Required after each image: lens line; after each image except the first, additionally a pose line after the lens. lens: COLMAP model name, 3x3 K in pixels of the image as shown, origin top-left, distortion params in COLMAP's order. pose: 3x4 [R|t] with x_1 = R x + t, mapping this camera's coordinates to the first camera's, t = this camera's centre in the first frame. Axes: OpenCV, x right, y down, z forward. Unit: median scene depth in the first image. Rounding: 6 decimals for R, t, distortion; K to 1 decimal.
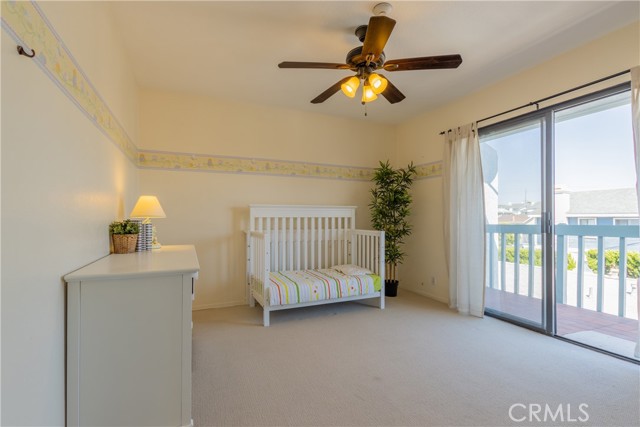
lens RADIAL K [[304.4, 0, 322.2], [0, 304.4, 218.3], [0, 0, 1]] dist [-0.000155, 0.000846]
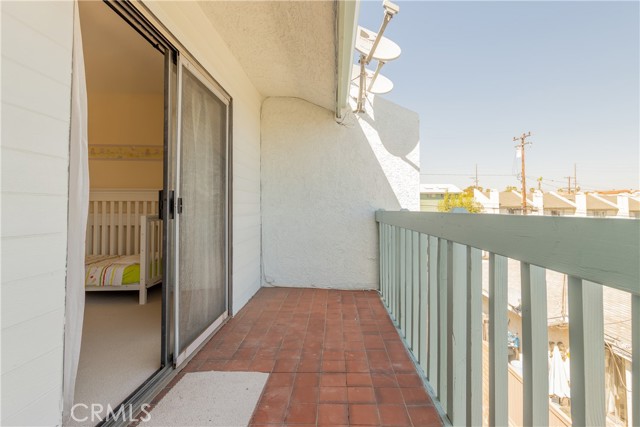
lens RADIAL K [[304.4, 0, 359.8], [0, 304.4, 202.5], [0, 0, 1]] dist [-0.000155, 0.000846]
pose [[0.930433, -0.001841, -0.366457, 0.970599], [-0.003477, 0.999898, -0.013851, 0.011401], [0.366445, 0.014162, 0.930332, 0.358617]]
